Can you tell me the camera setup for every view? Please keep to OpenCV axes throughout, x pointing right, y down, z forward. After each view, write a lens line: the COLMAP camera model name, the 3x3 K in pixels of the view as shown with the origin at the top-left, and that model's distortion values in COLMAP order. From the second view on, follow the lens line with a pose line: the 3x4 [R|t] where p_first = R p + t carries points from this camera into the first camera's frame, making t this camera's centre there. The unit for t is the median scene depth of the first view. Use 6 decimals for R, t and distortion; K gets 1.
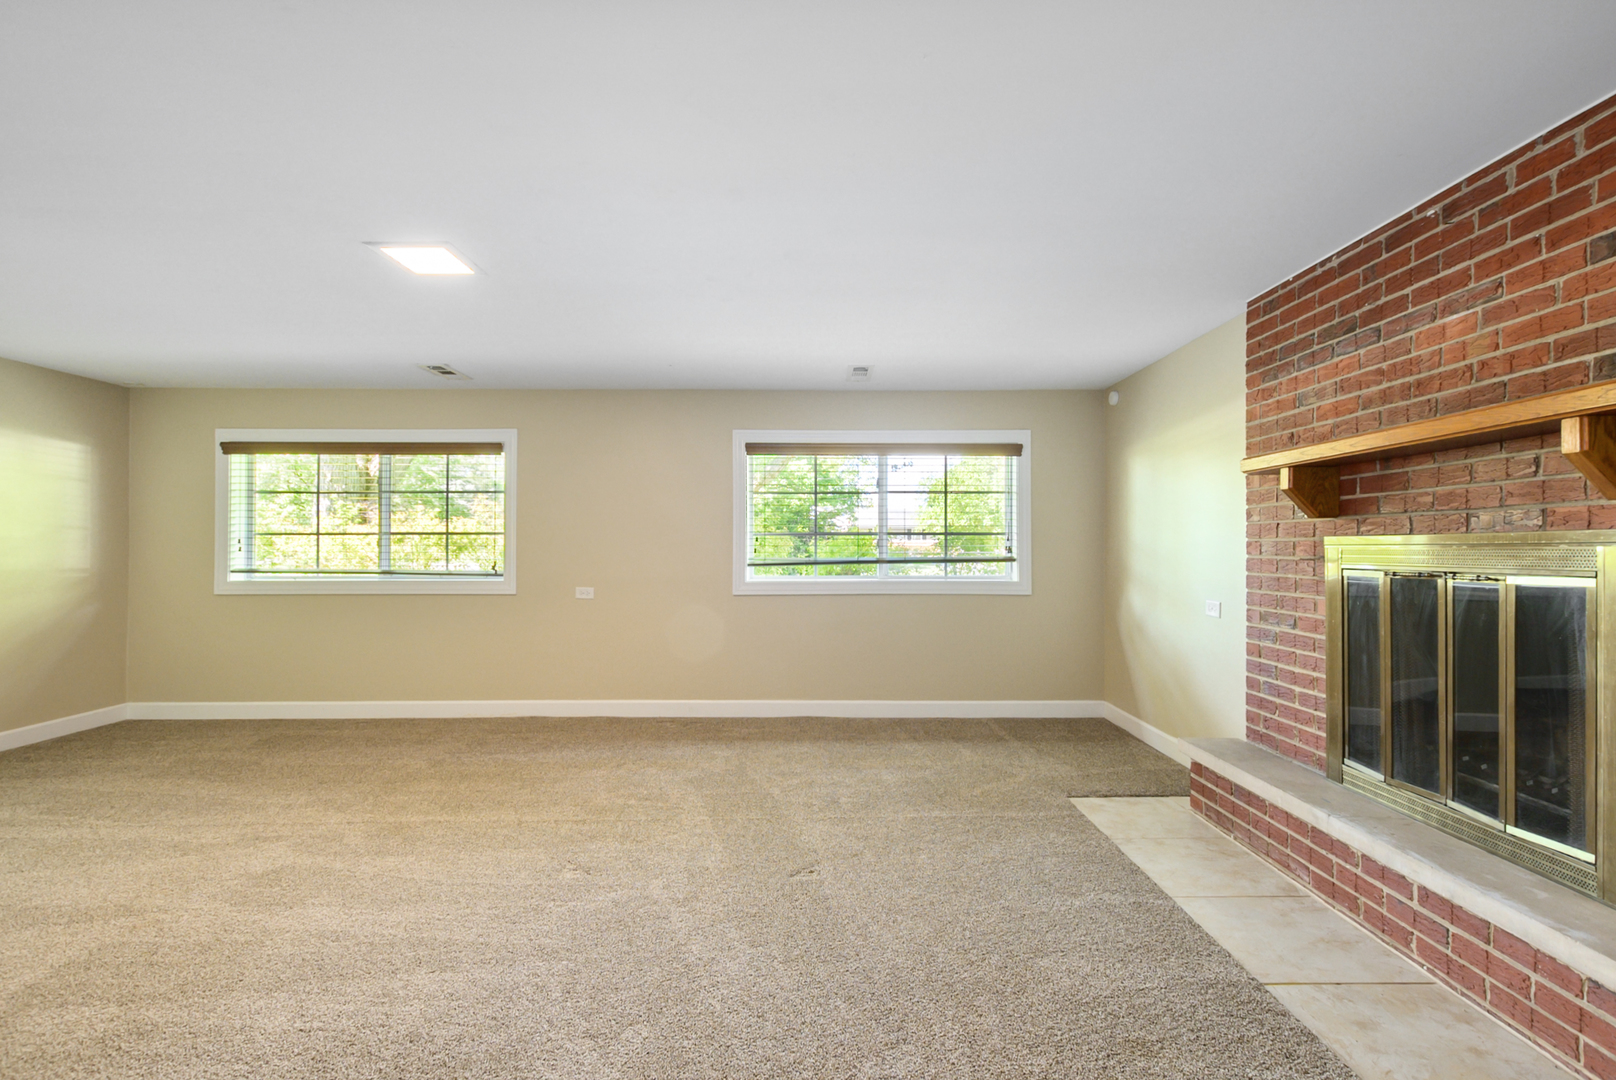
lens RADIAL K [[712.7, 0, 820.4], [0, 712.7, 547.8], [0, 0, 1]] dist [0.013350, -0.006586]
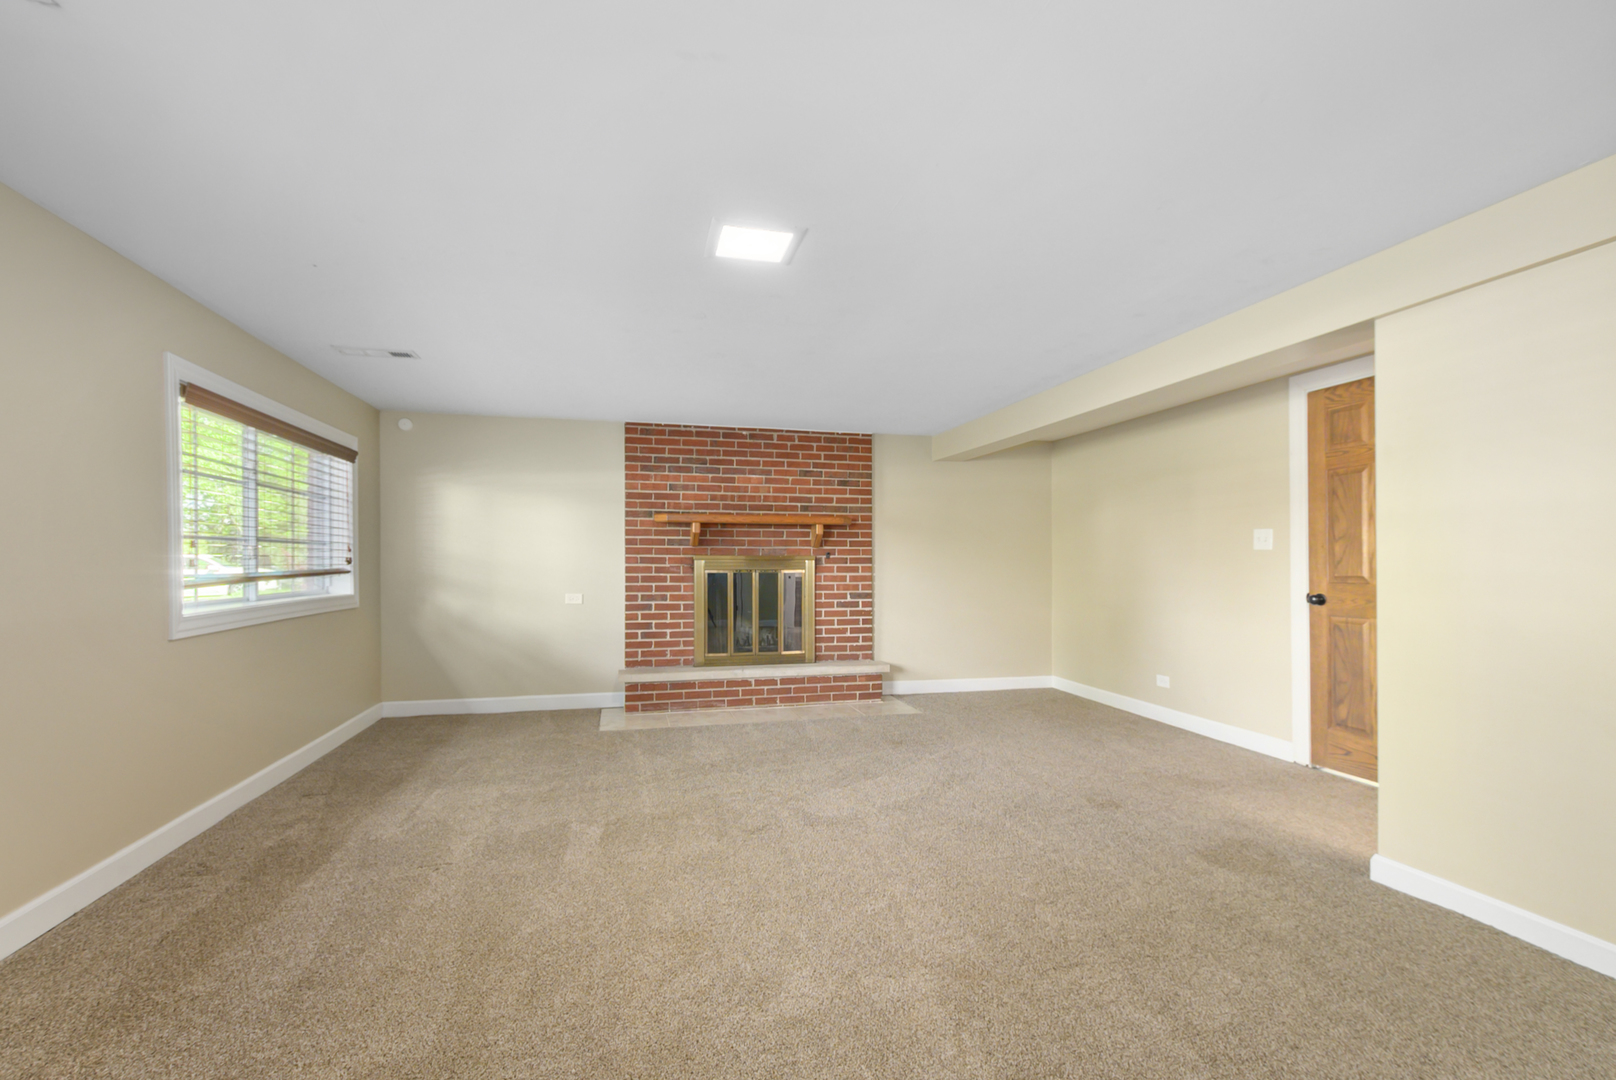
lens RADIAL K [[699.7, 0, 803.9], [0, 699.7, 561.8], [0, 0, 1]] dist [0.000434, 0.000007]
pose [[-0.219334, 0.000422, 0.975650, -1.450305], [-0.004424, 0.999989, -0.001427, 0.005548], [-0.975640, -0.004630, -0.219330, 1.154175]]
